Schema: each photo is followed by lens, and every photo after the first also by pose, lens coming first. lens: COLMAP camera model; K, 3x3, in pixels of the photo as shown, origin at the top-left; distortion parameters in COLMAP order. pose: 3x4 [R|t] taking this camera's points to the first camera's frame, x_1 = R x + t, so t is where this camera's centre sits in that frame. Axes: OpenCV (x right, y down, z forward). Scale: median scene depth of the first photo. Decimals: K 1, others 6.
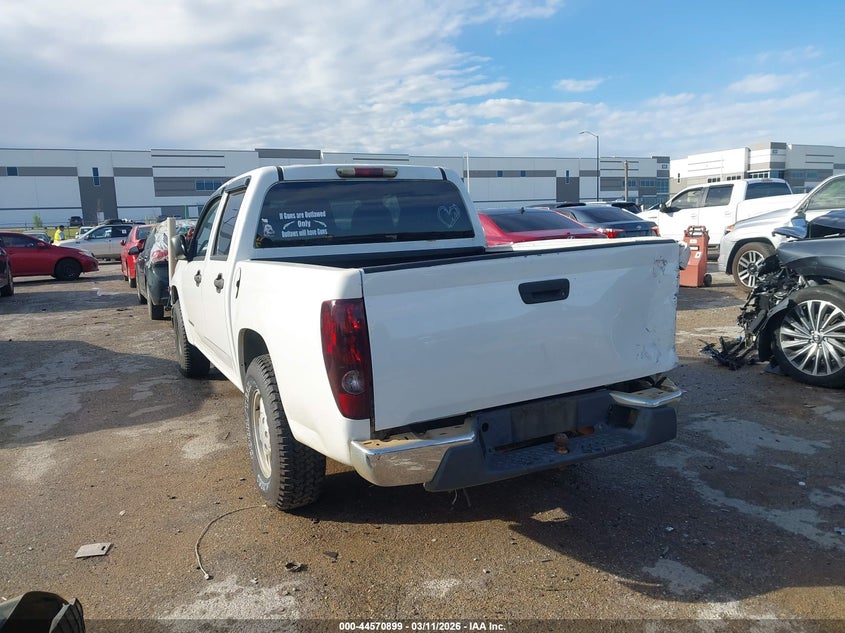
lens RADIAL K [[668.4, 0, 415.2], [0, 668.4, 316.5], [0, 0, 1]] dist [0.007473, -0.005161]
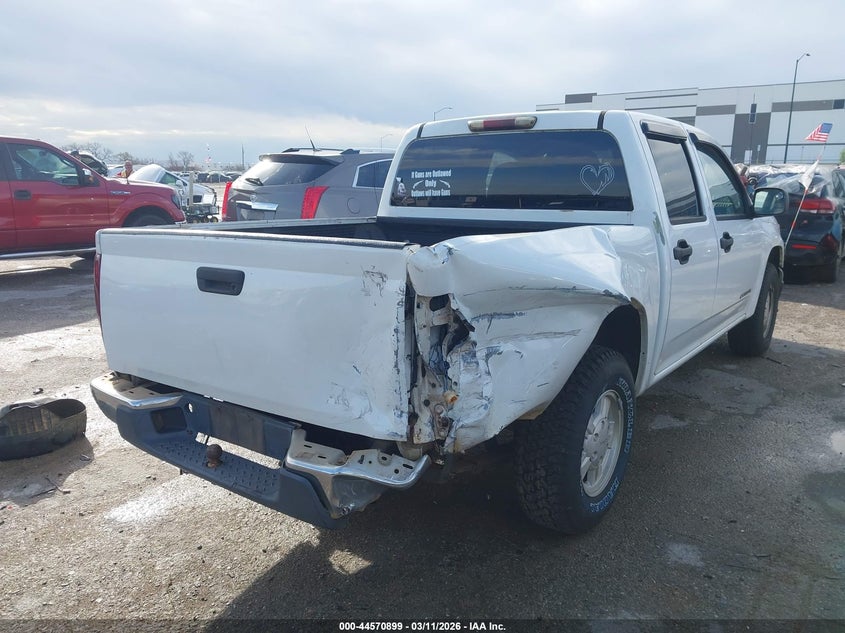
lens RADIAL K [[668.4, 0, 416.7], [0, 668.4, 319.1], [0, 0, 1]] dist [0.007473, -0.005161]
pose [[0.414002, 0.218641, -0.883628, 0.719316], [-0.127801, 0.975072, 0.181390, -0.120215], [0.901260, 0.037833, 0.431624, 0.574129]]
